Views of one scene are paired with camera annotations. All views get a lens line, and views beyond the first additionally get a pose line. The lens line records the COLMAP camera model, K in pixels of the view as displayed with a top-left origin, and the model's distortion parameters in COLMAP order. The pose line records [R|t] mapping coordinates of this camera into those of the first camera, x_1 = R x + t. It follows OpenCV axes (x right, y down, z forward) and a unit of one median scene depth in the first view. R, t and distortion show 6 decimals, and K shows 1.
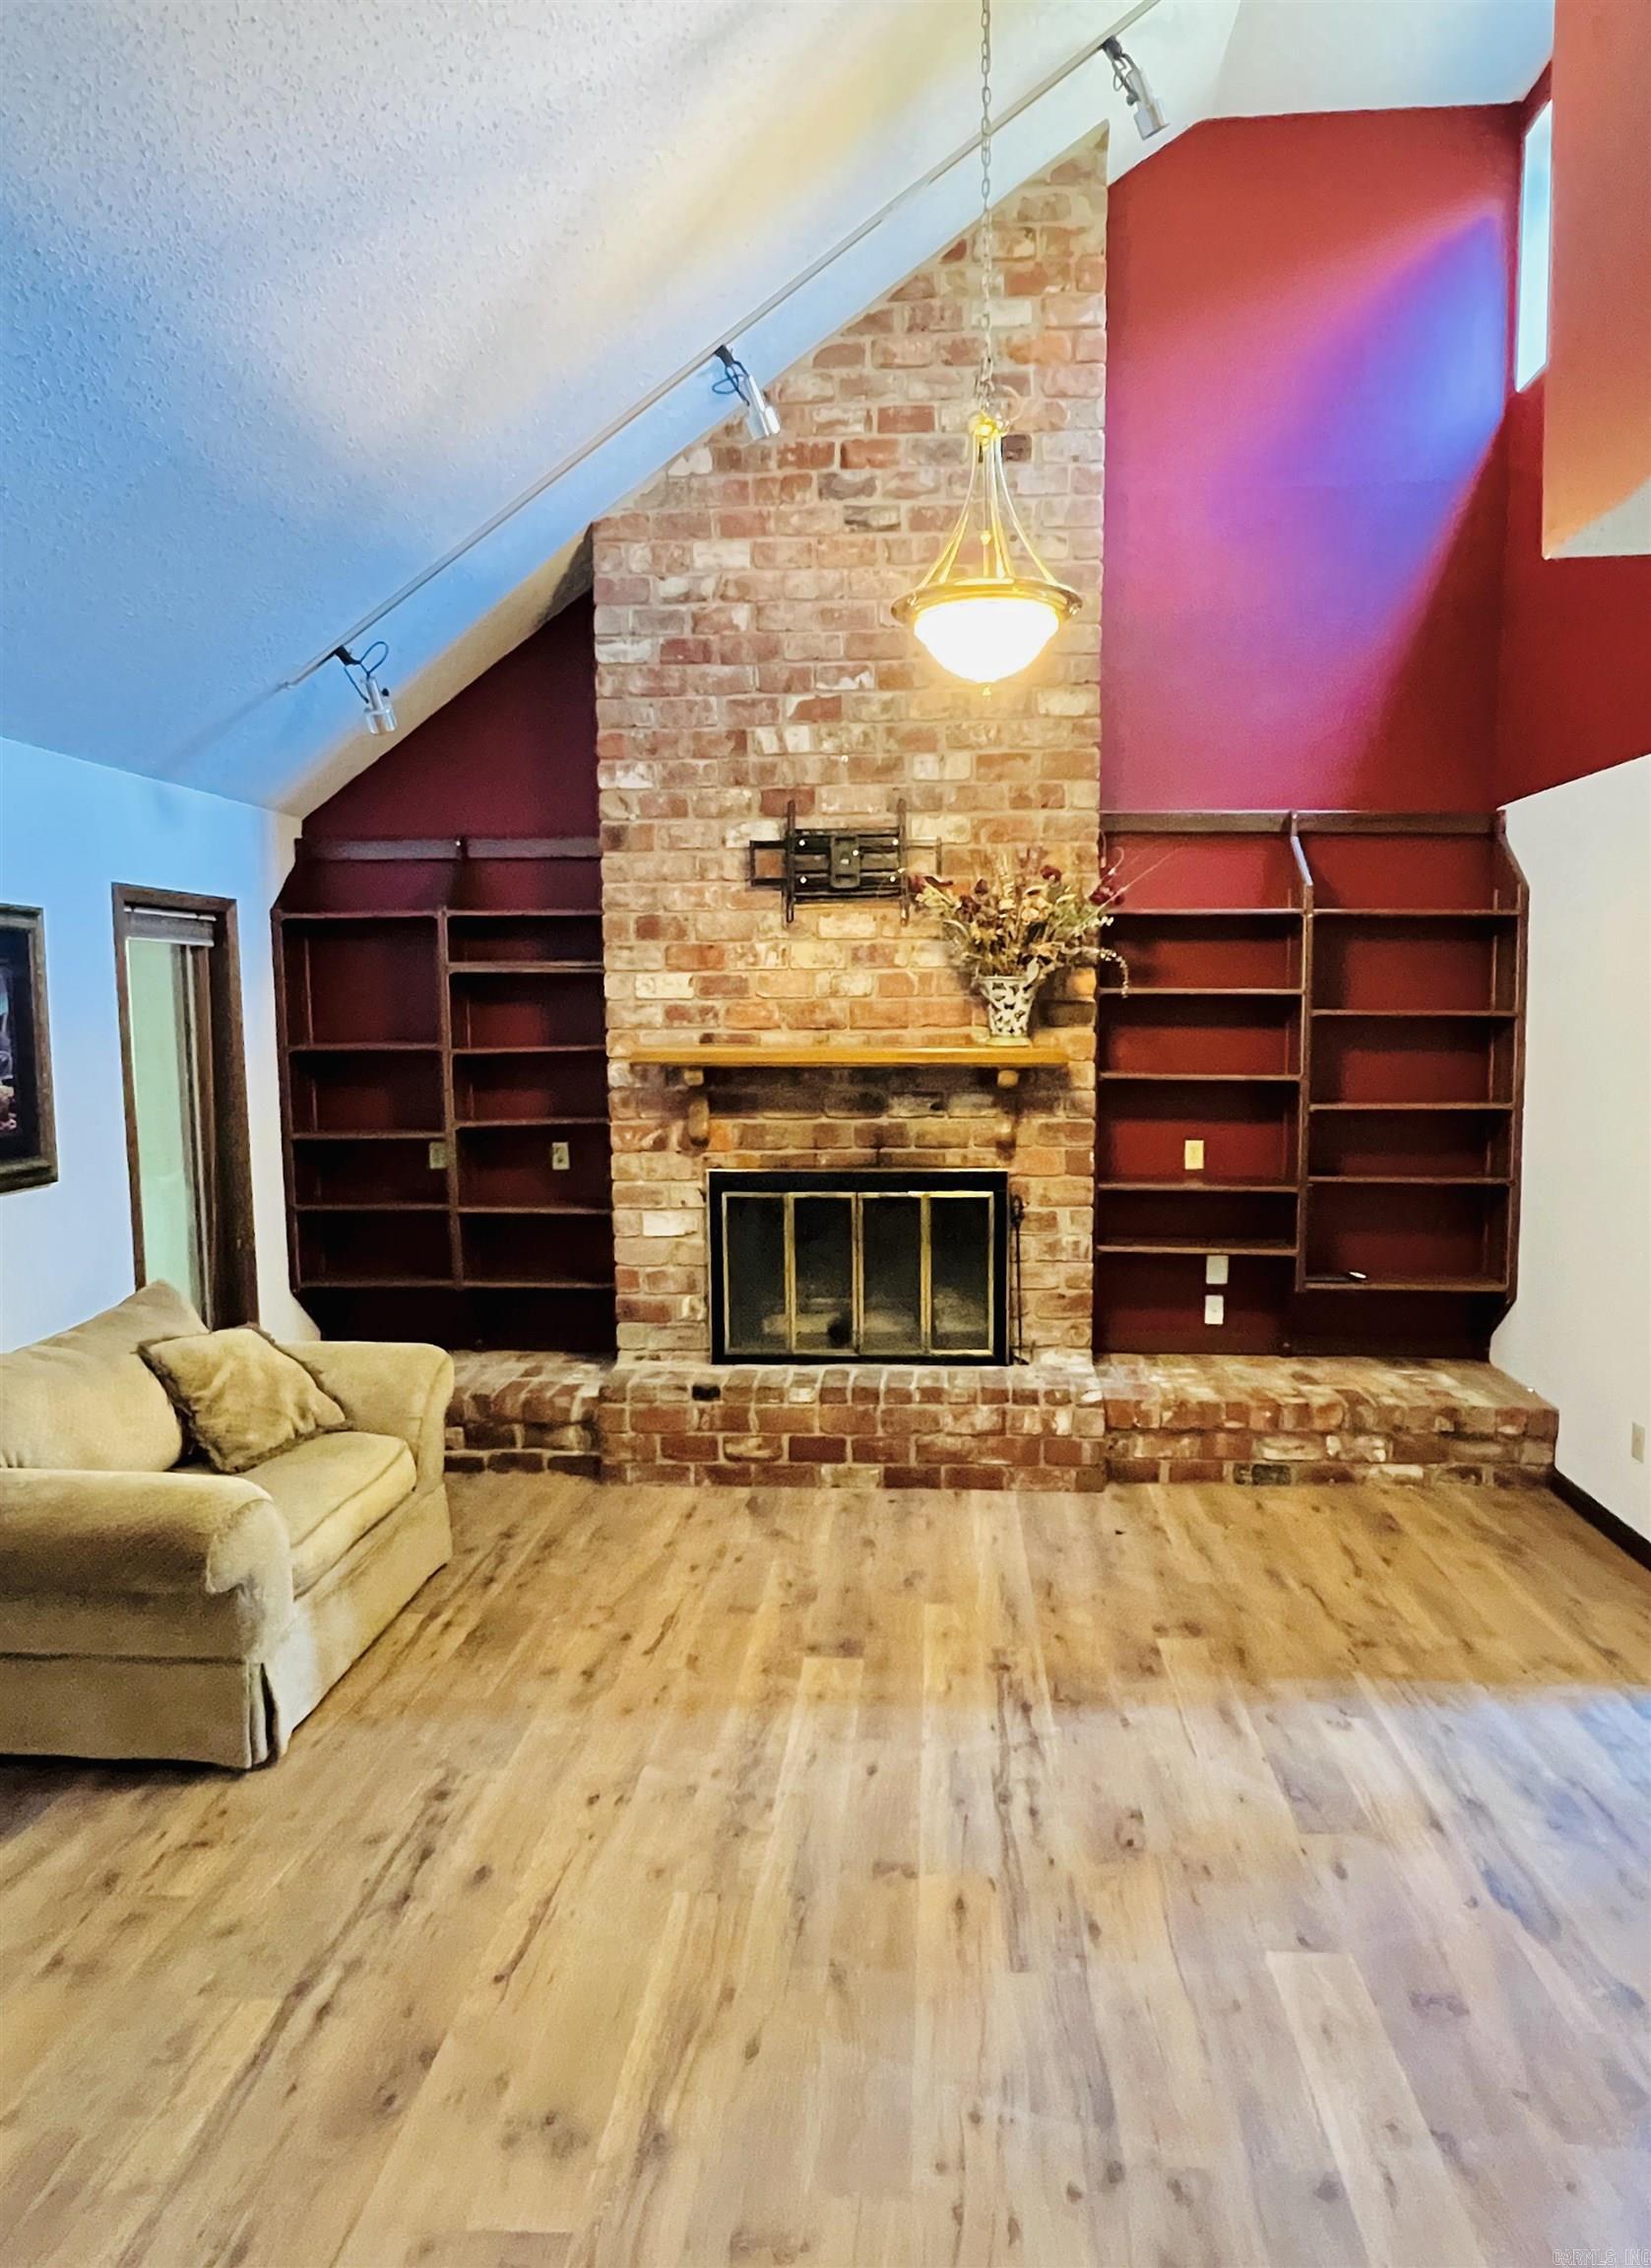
lens RADIAL K [[1336.6, 0, 836.8], [0, 1336.6, 1121.2], [0, 0, 1]] dist [0.003736, -0.004718]
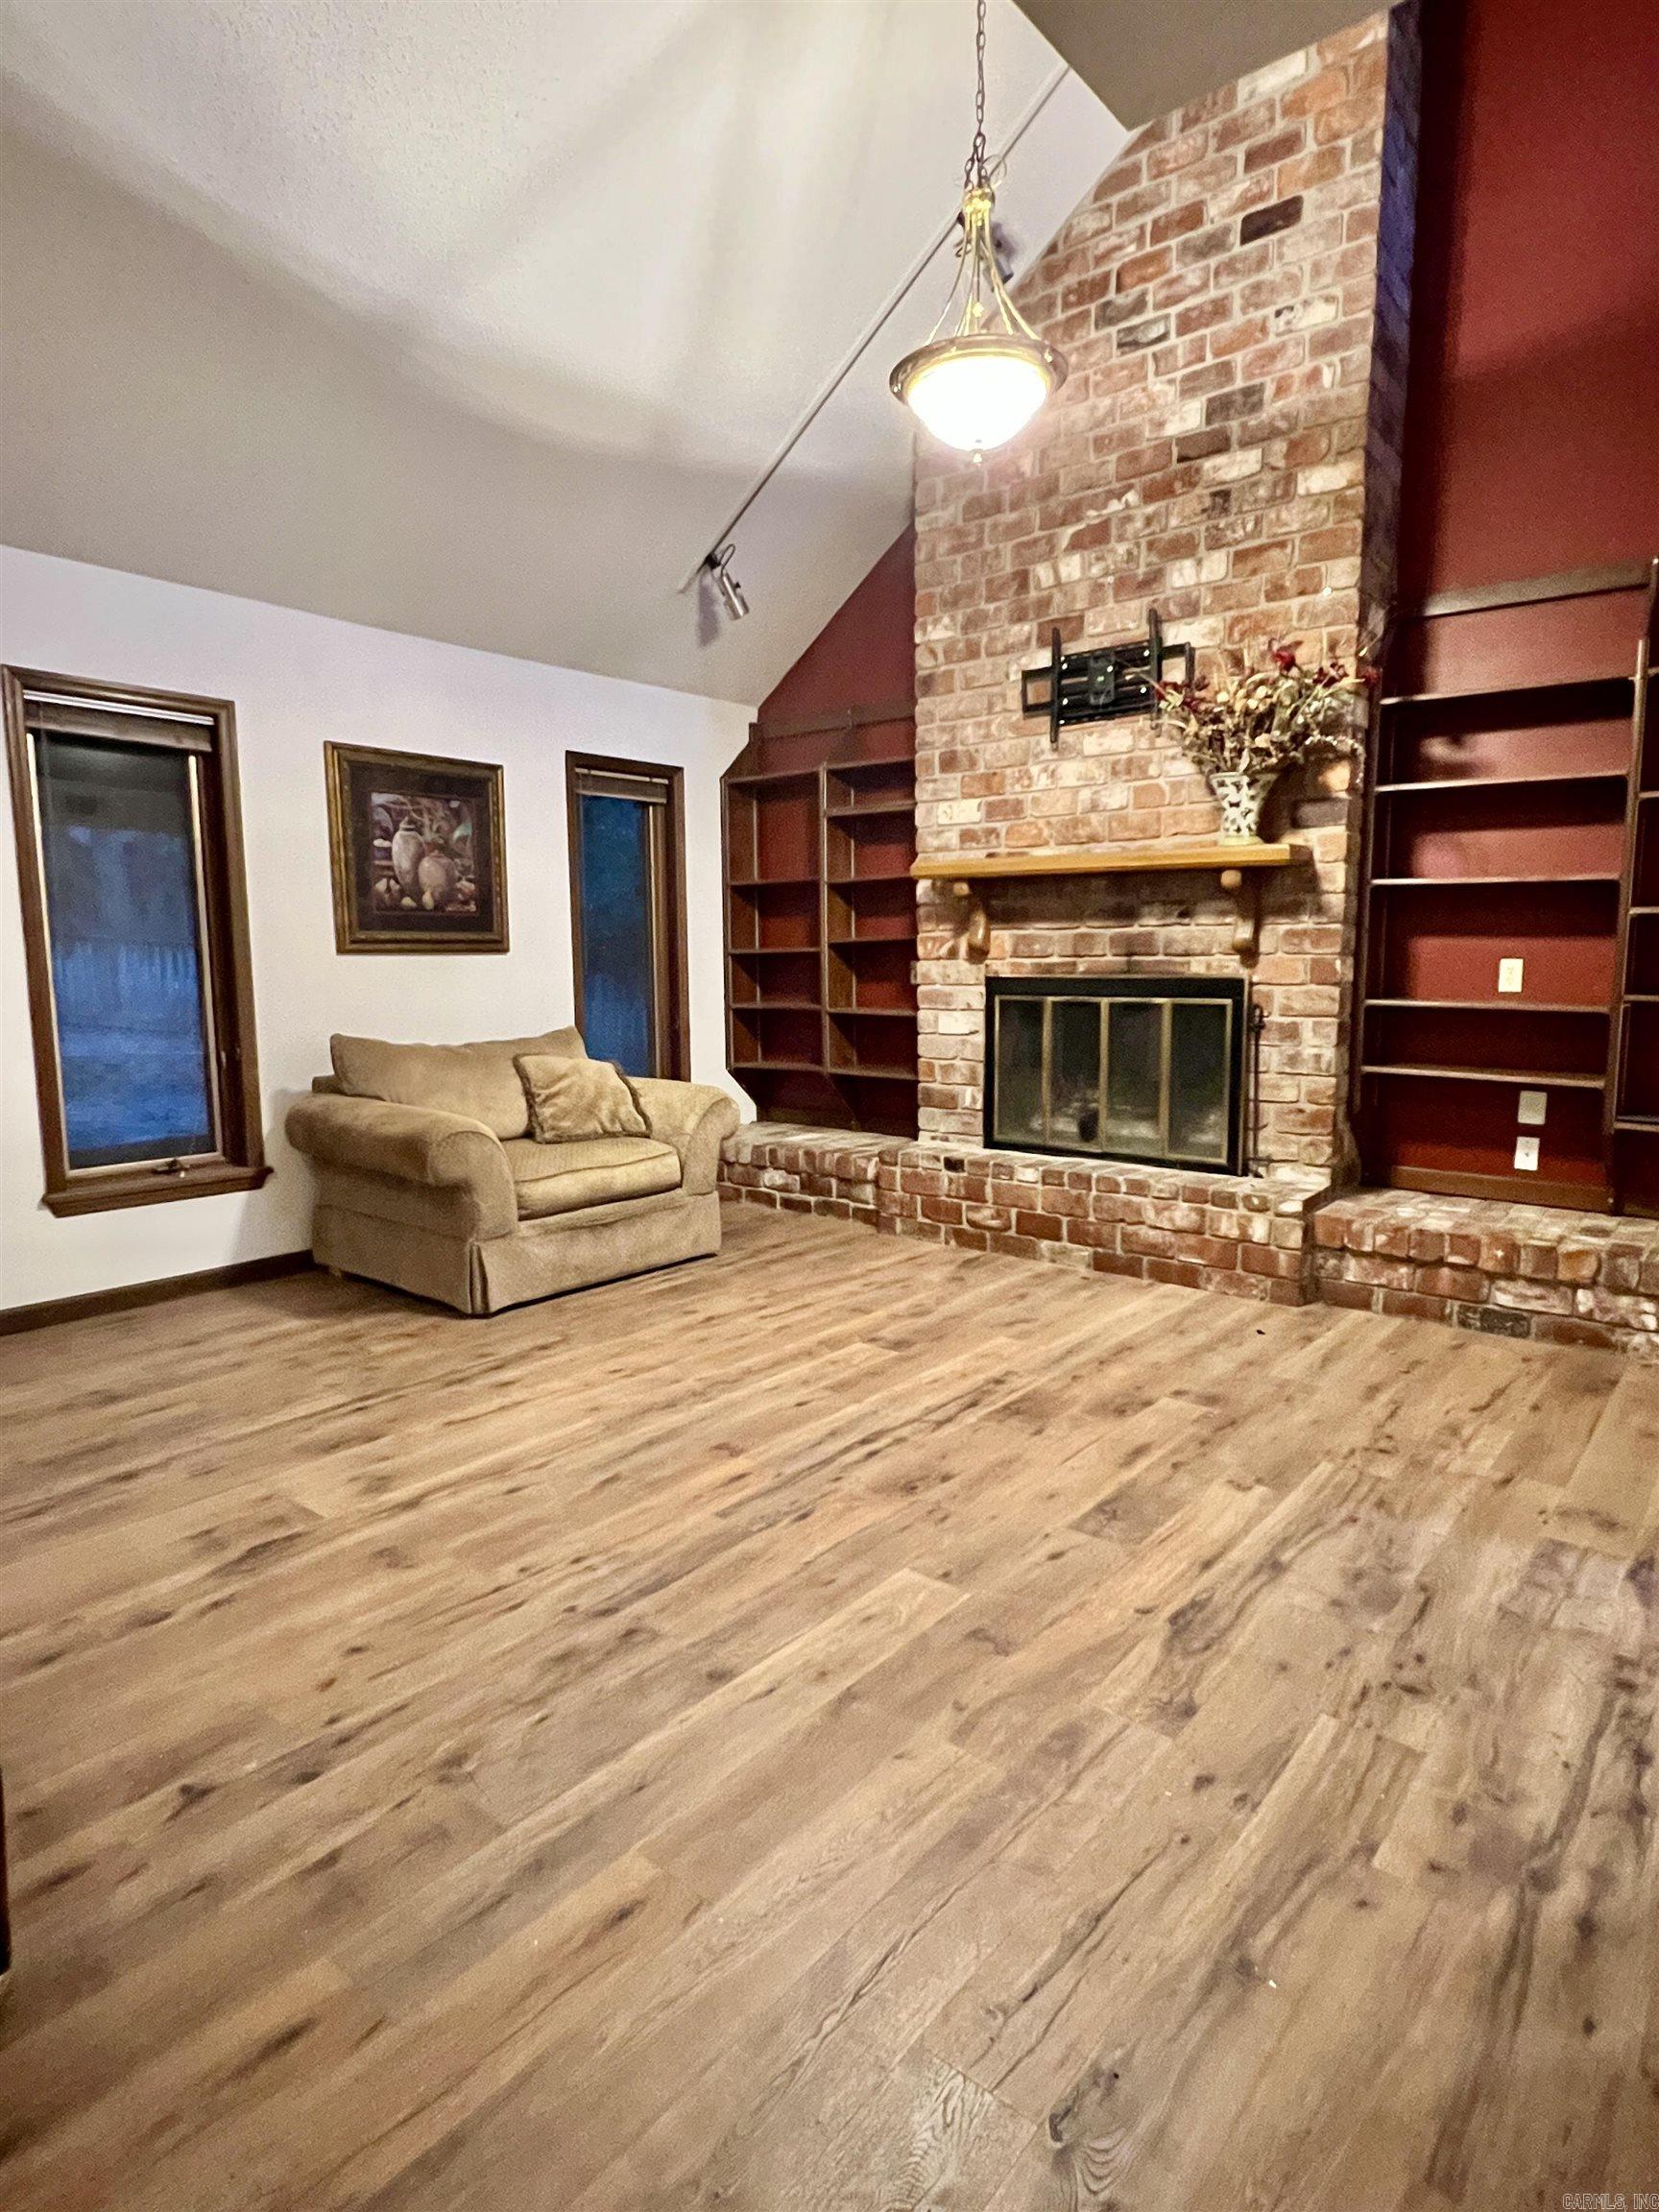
lens RADIAL K [[1221.8, 0, 823.3], [0, 1221.8, 1113.3], [0, 0, 1]] dist [-0.001868, 0.002588]
pose [[0.805784, 0.080194, -0.586754, 0.425890], [-0.053837, 0.996606, 0.062276, 0.100361], [0.589757, -0.018592, 0.807367, 0.085129]]
